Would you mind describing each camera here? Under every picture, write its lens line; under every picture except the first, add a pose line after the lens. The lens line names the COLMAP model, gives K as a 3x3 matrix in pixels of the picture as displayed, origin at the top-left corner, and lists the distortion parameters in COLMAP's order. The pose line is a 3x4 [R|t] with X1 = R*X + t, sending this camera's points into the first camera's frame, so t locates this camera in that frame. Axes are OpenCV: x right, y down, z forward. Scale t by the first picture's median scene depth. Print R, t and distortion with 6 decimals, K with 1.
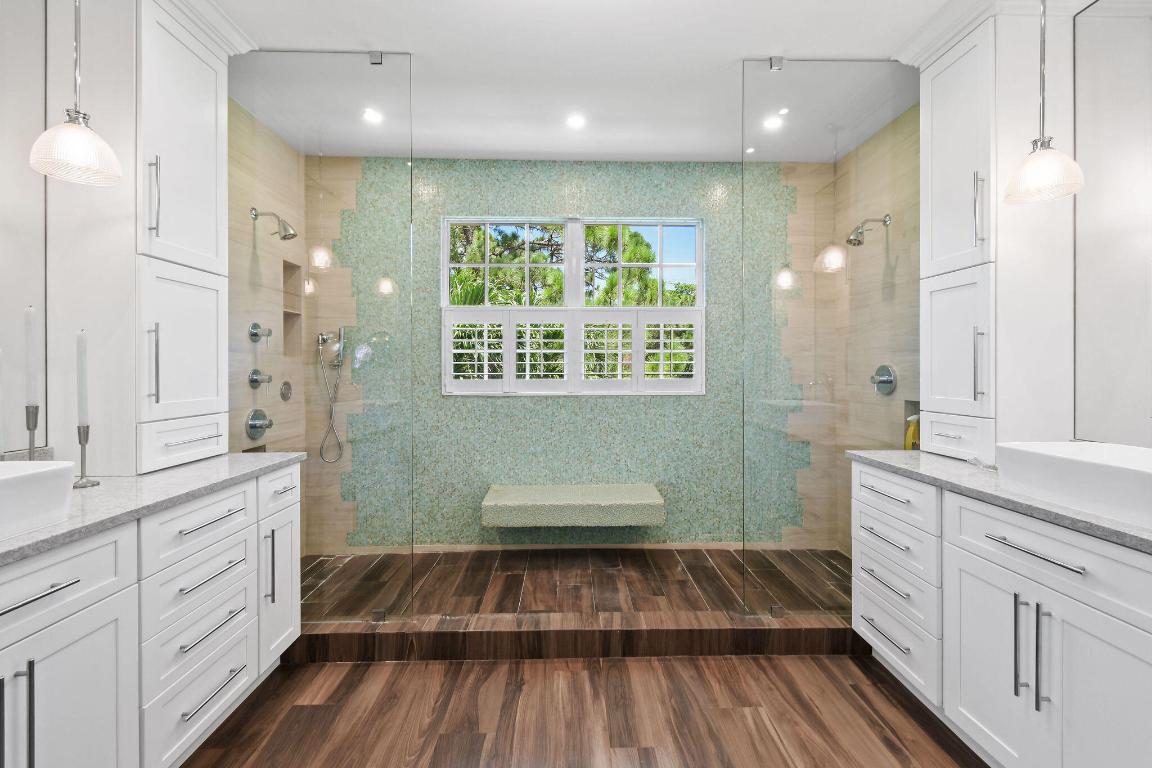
lens RADIAL K [[509.9, 0, 580.4], [0, 509.9, 371.3], [0, 0, 1]] dist [0.003229, -0.001729]
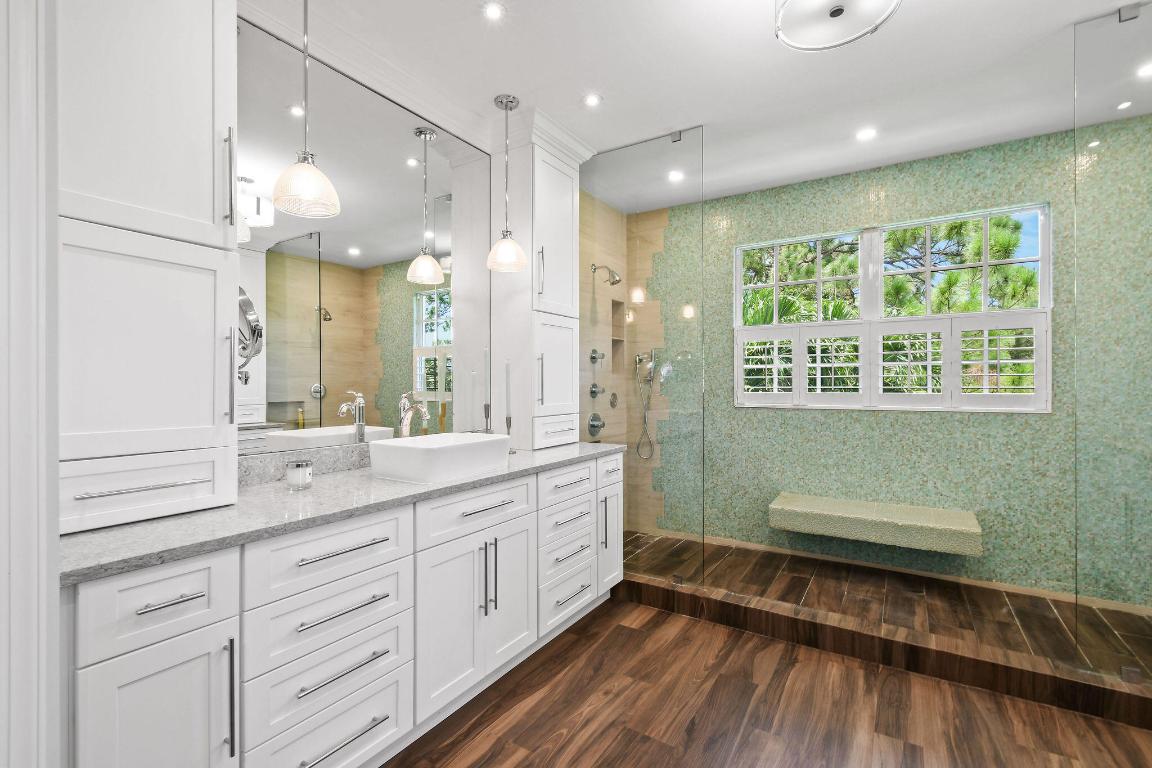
lens RADIAL K [[509.9, 0, 578.1], [0, 509.9, 383.9], [0, 0, 1]] dist [0.003229, -0.001729]
pose [[0.830114, -0.001554, -0.557592, 0.083539], [-0.000940, 0.999991, -0.004187, 0.002859], [0.557593, 0.003999, 0.830105, -0.148199]]
